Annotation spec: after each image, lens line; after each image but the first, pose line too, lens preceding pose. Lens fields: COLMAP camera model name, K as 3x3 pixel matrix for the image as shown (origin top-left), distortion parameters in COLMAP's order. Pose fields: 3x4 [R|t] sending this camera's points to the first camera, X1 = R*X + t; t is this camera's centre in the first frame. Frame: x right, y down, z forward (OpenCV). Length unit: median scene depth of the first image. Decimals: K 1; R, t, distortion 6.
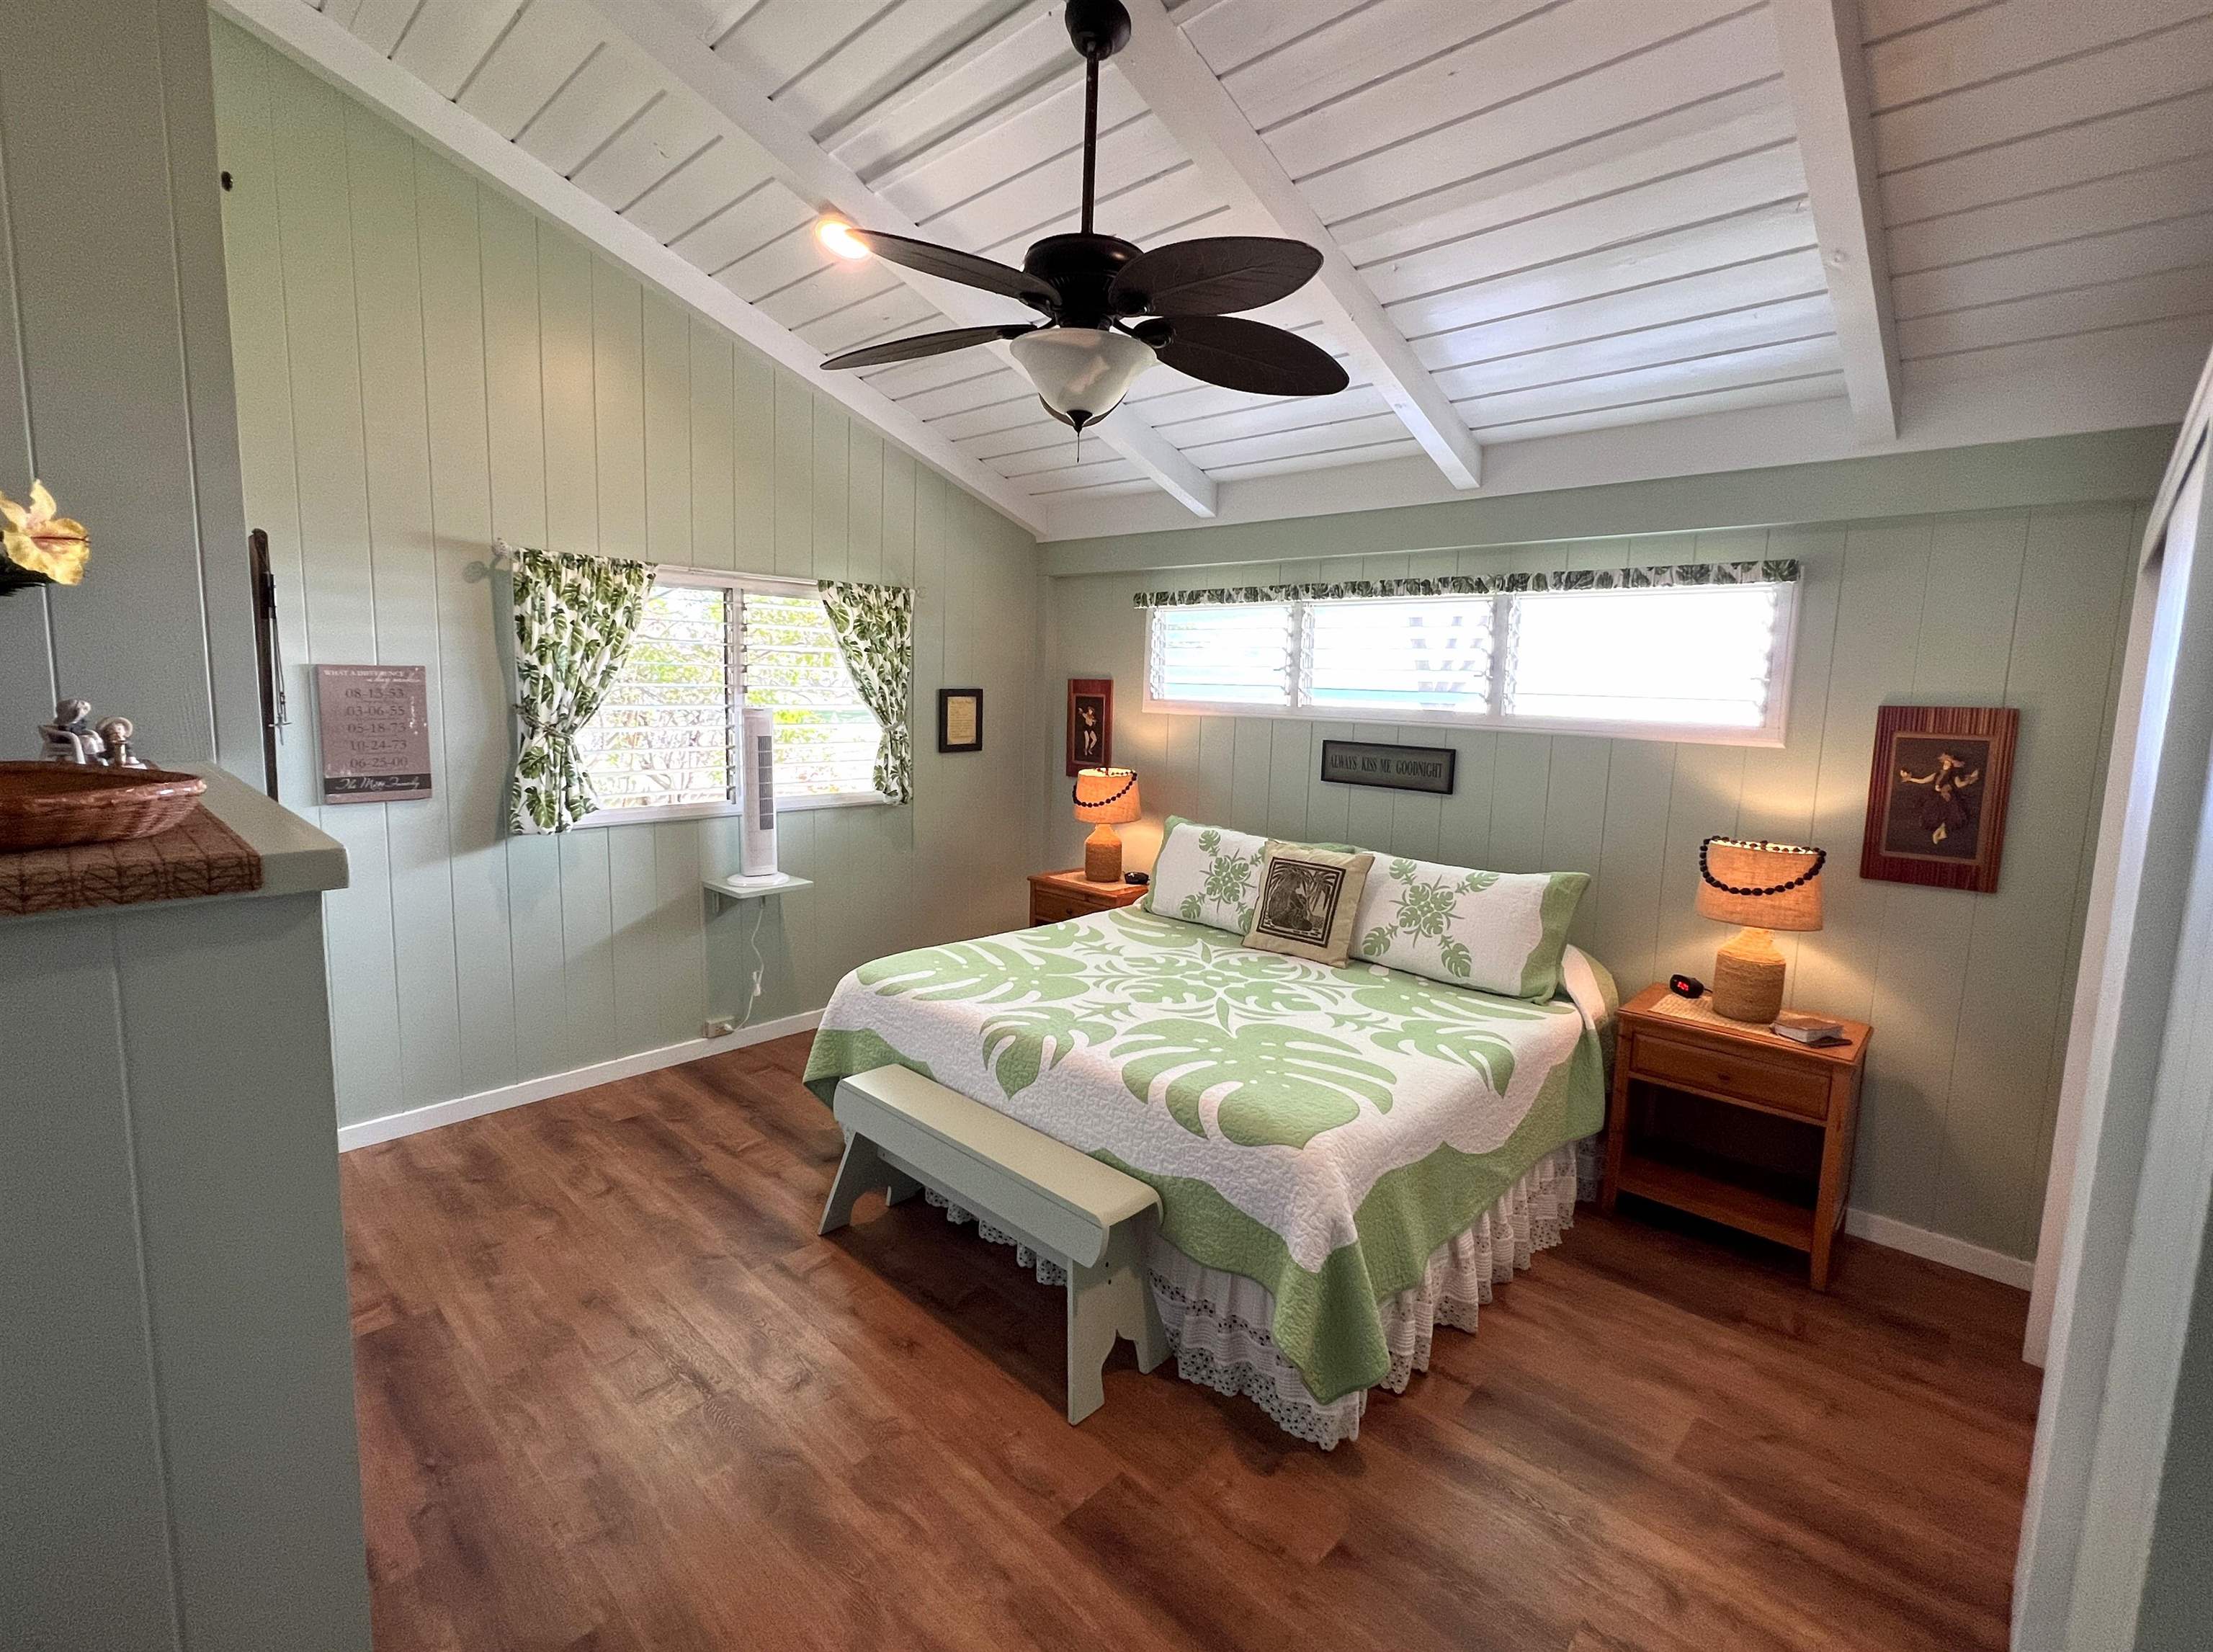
lens RADIAL K [[1007.2, 0, 1076.7], [0, 1007.2, 805.6], [0, 0, 1]] dist [-0.000364, -0.000069]
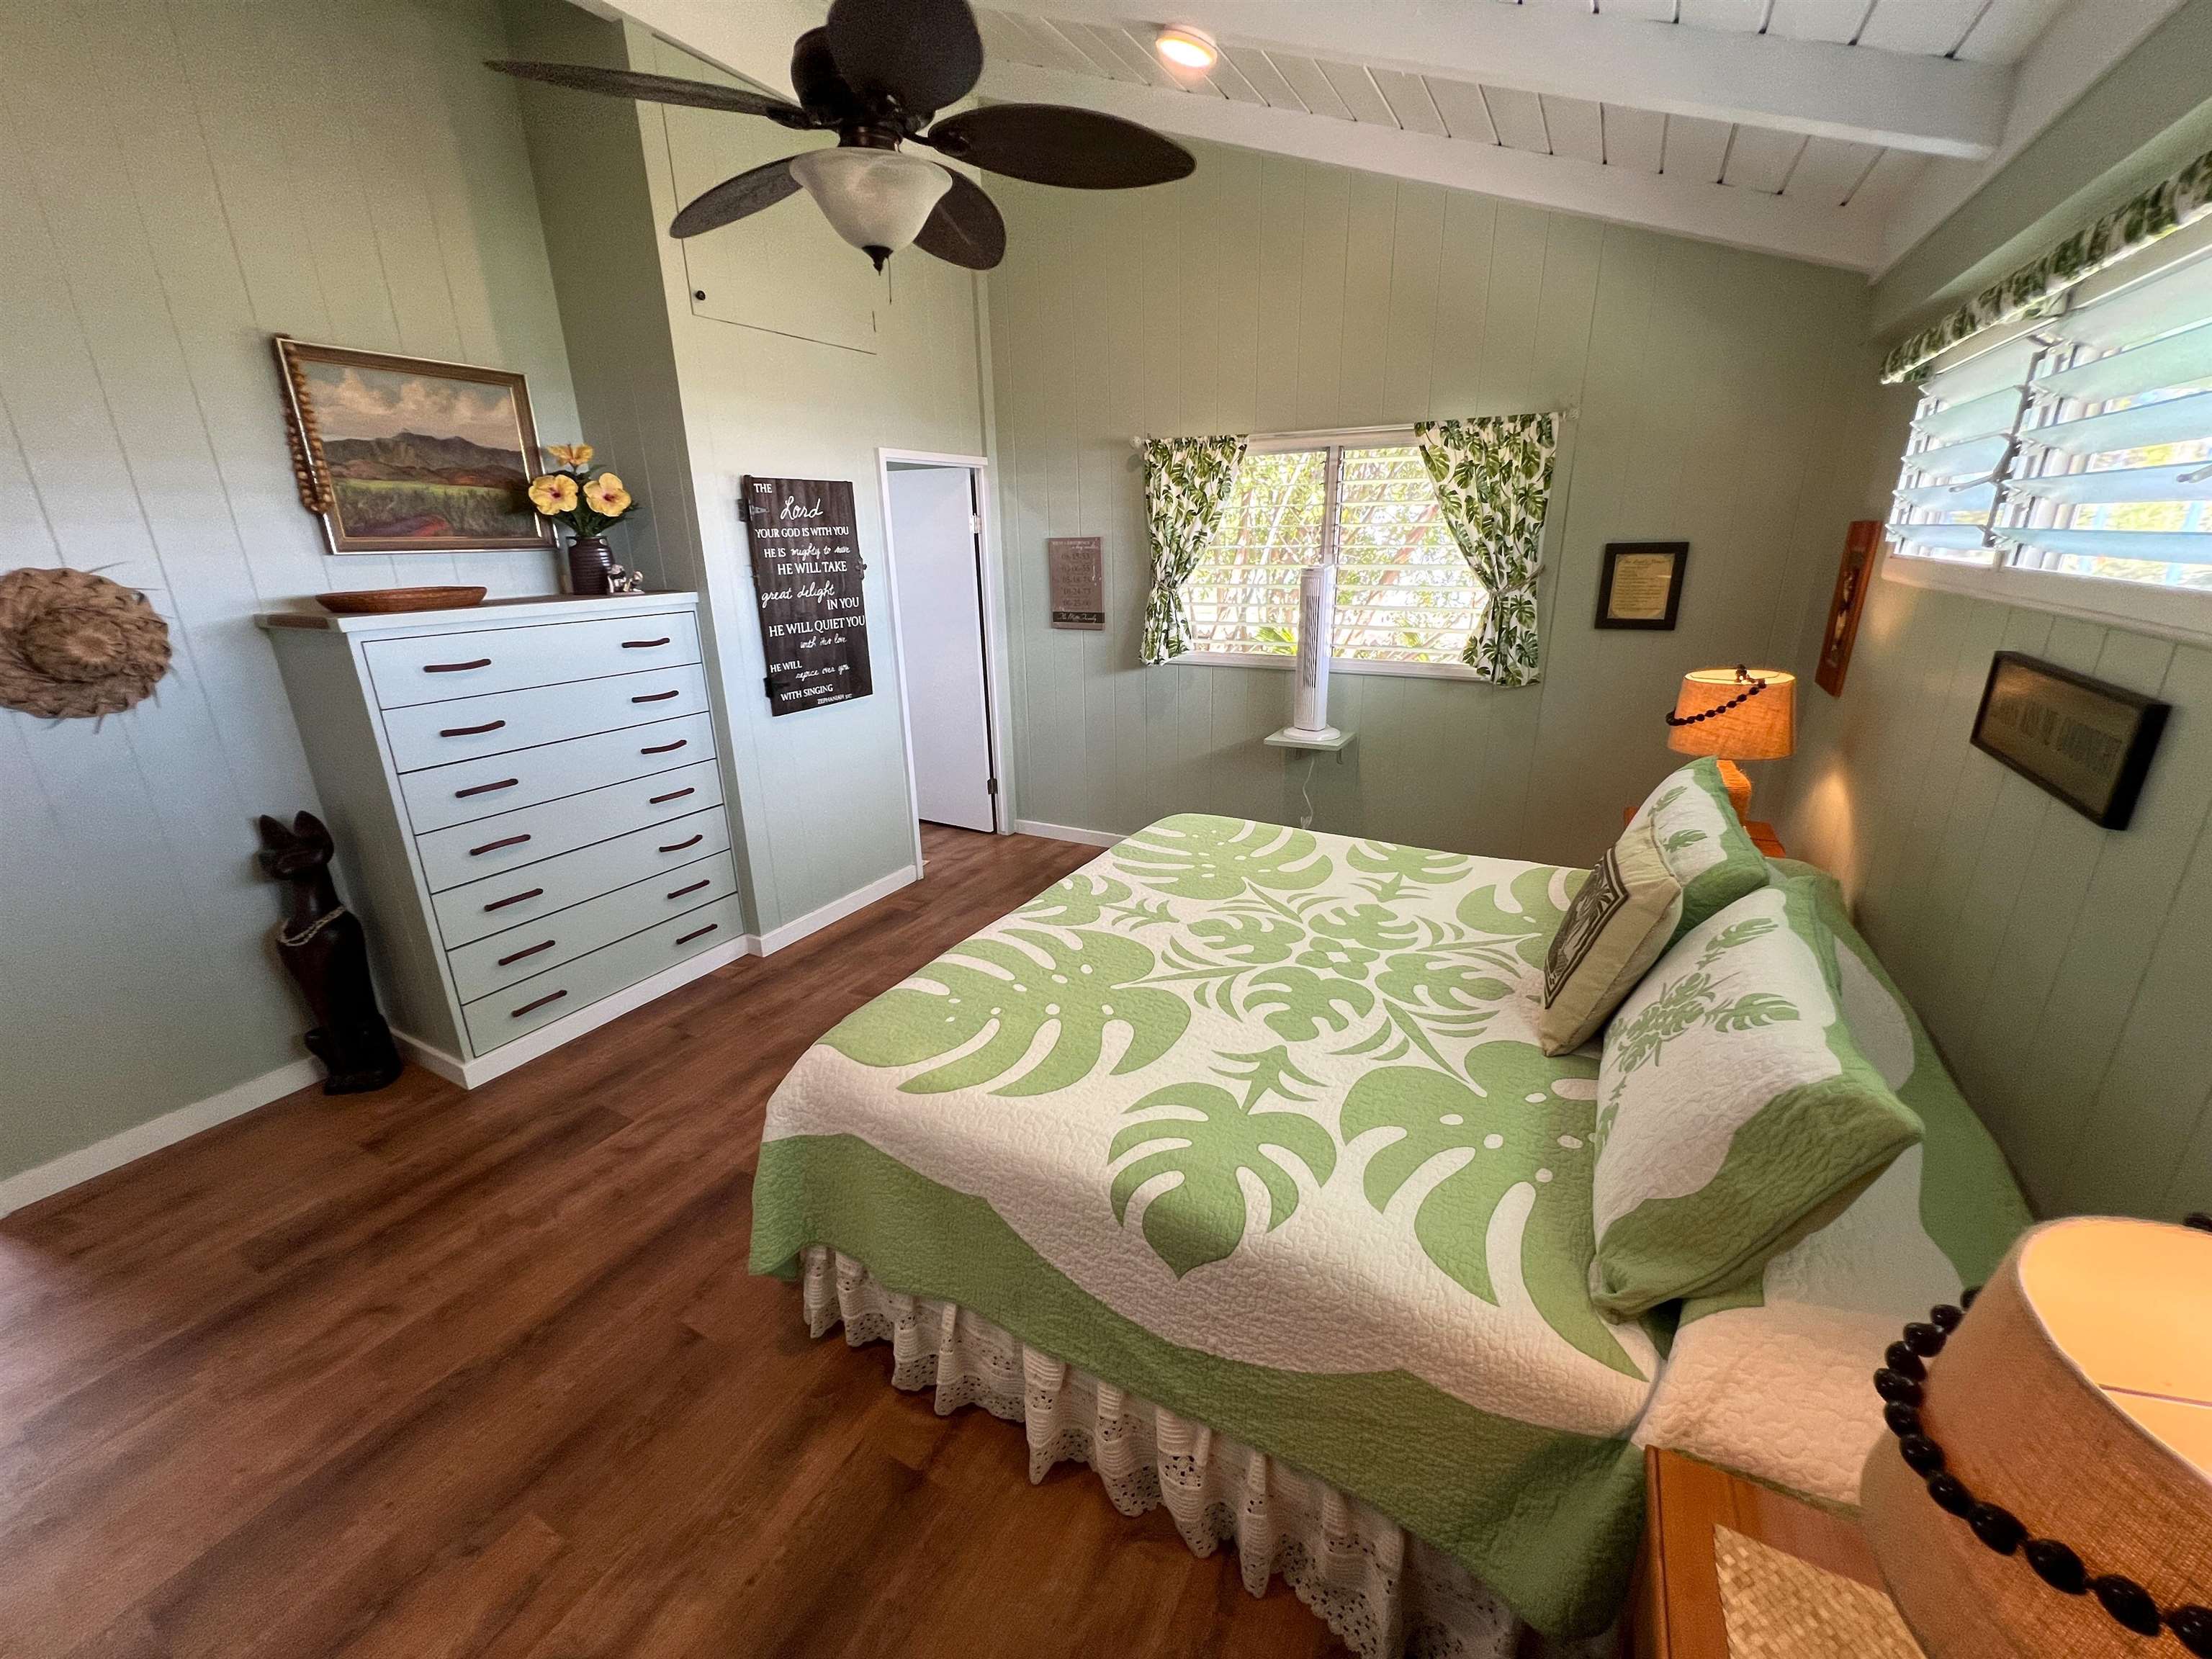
lens RADIAL K [[881.3, 0, 1106.0], [0, 881.3, 829.5], [0, 0, 1]] dist [0.000605, 0.000154]
pose [[0.269063, 0.279714, -0.921610, 0.611810], [-0.095813, 0.959925, 0.263370, -0.064677], [0.958345, 0.017440, 0.285080, 0.613437]]
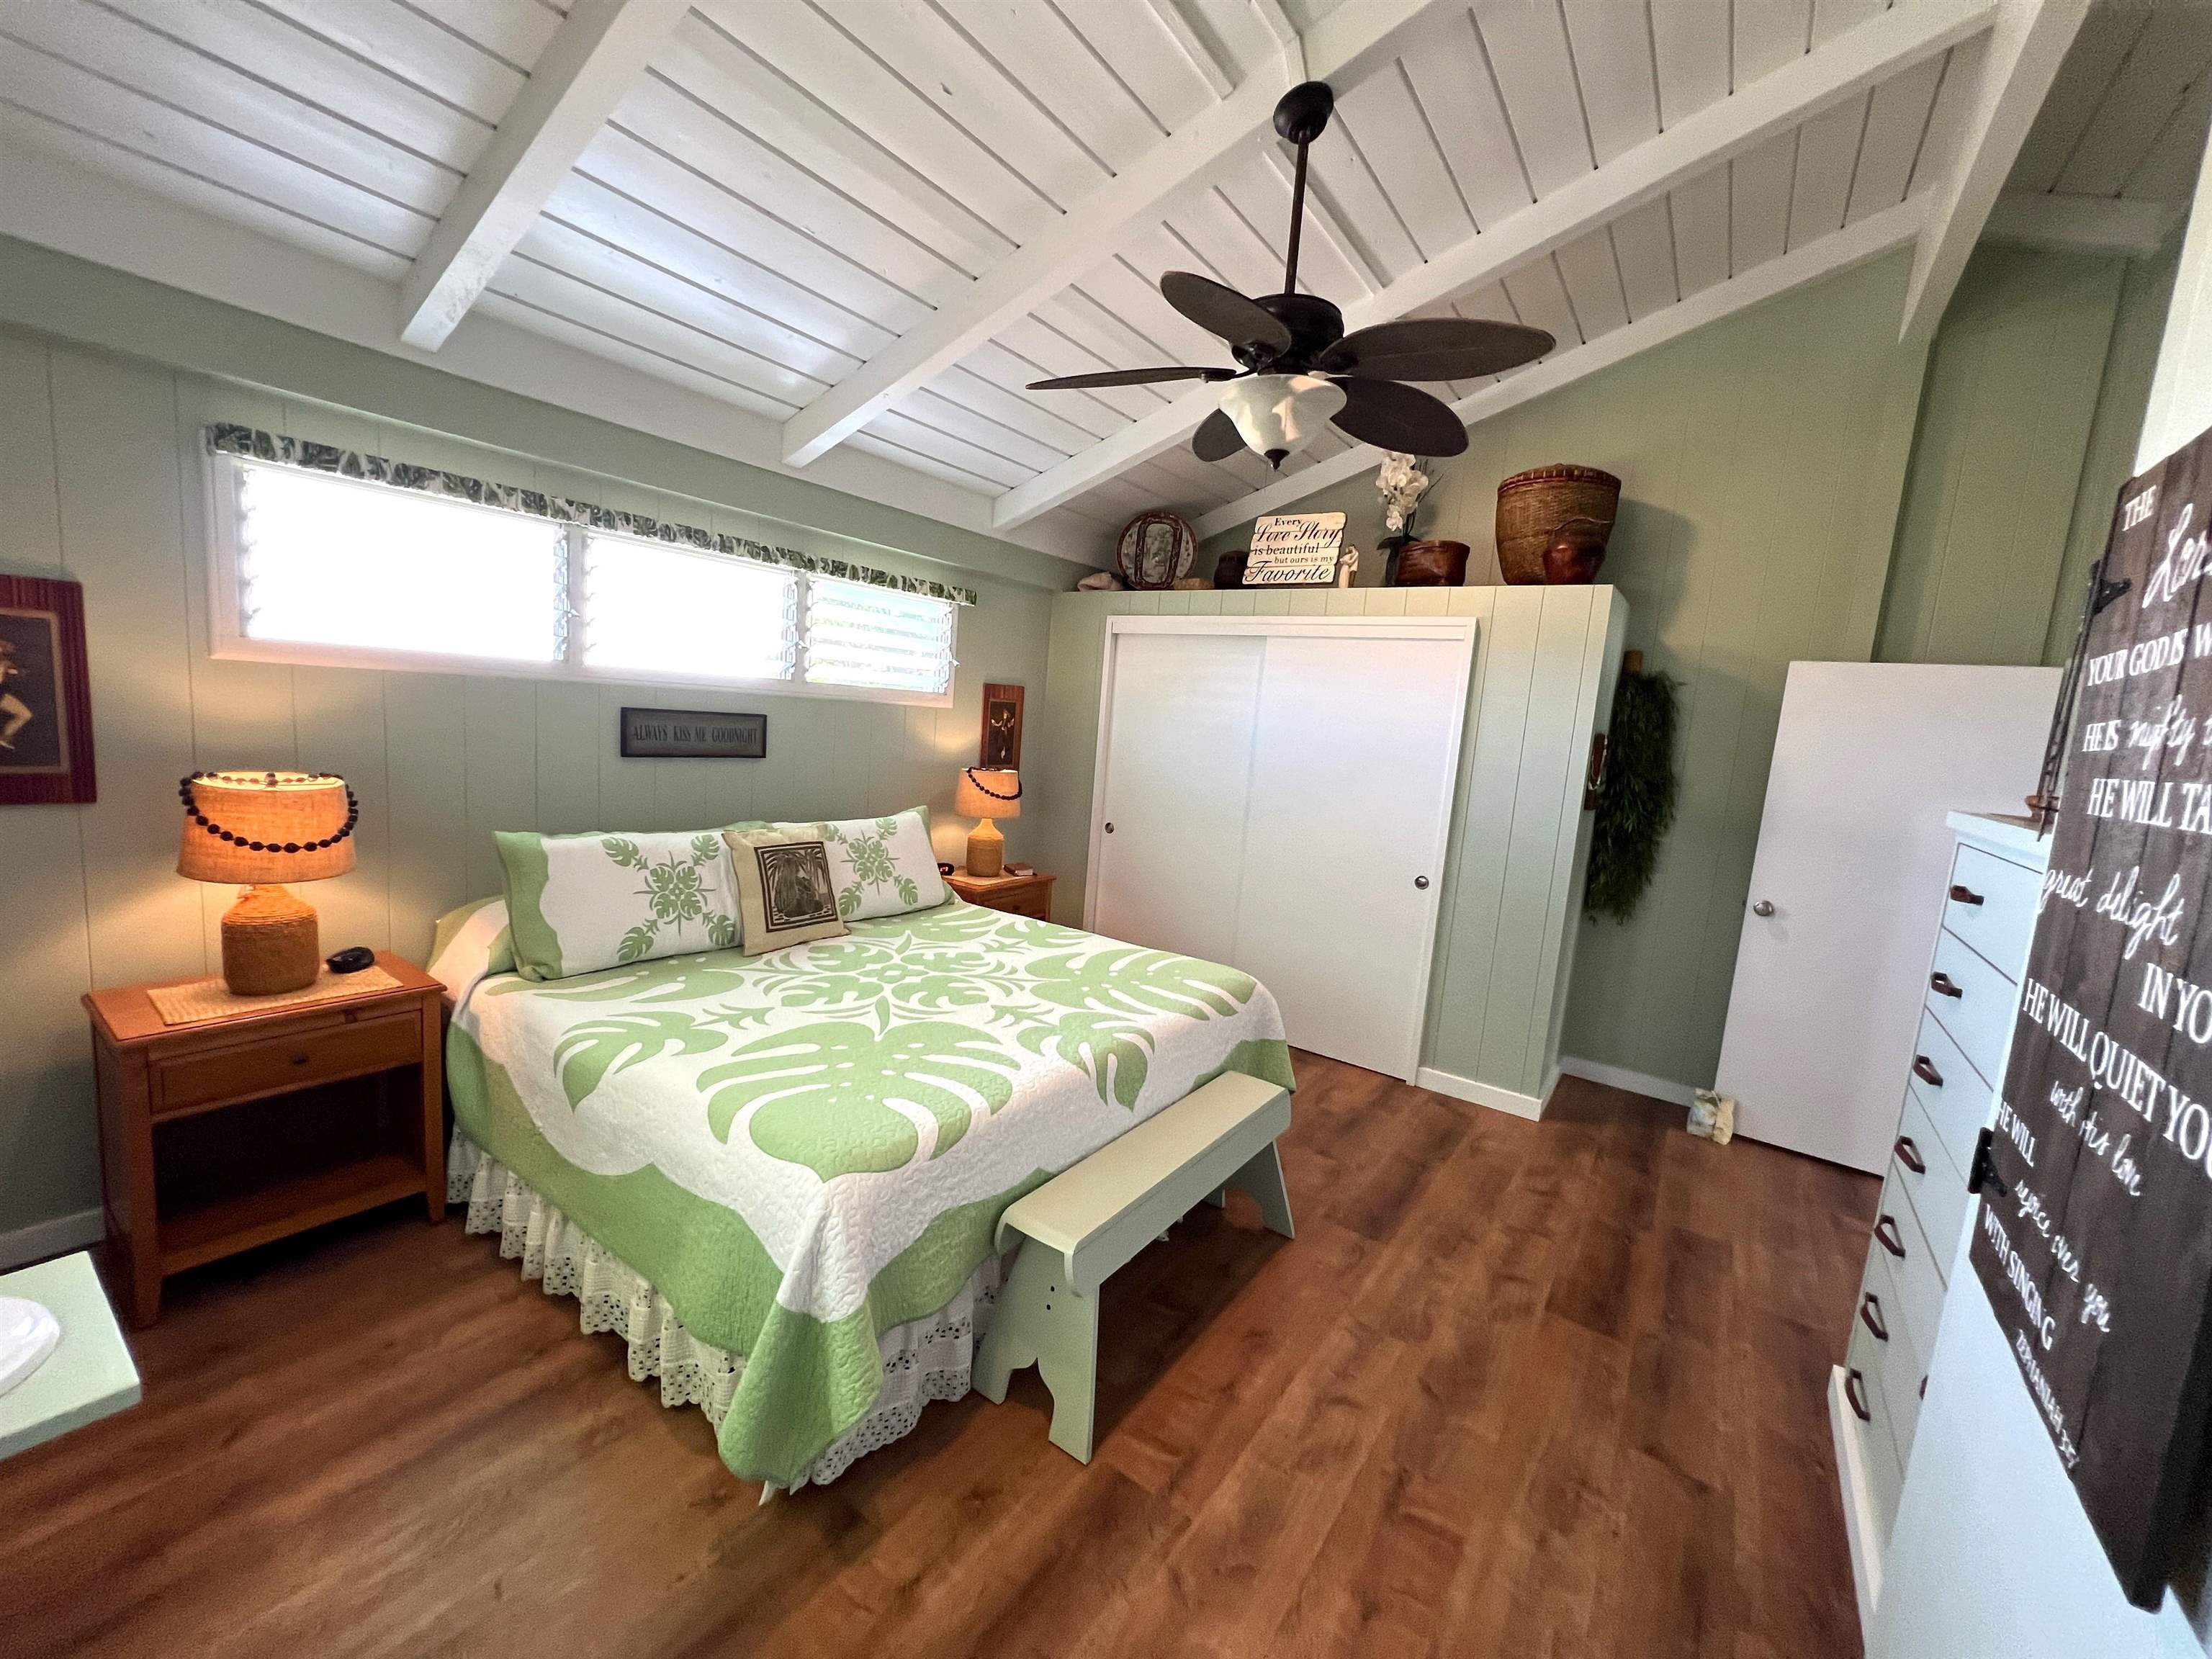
lens RADIAL K [[881.3, 0, 1106.0], [0, 881.3, 829.5], [0, 0, 1]] dist [0.000605, 0.000154]
pose [[-0.160646, -0.172412, 0.971837, -0.637680], [0.038045, 0.982812, 0.180648, -0.097671], [-0.986279, 0.065994, -0.151325, 0.859772]]
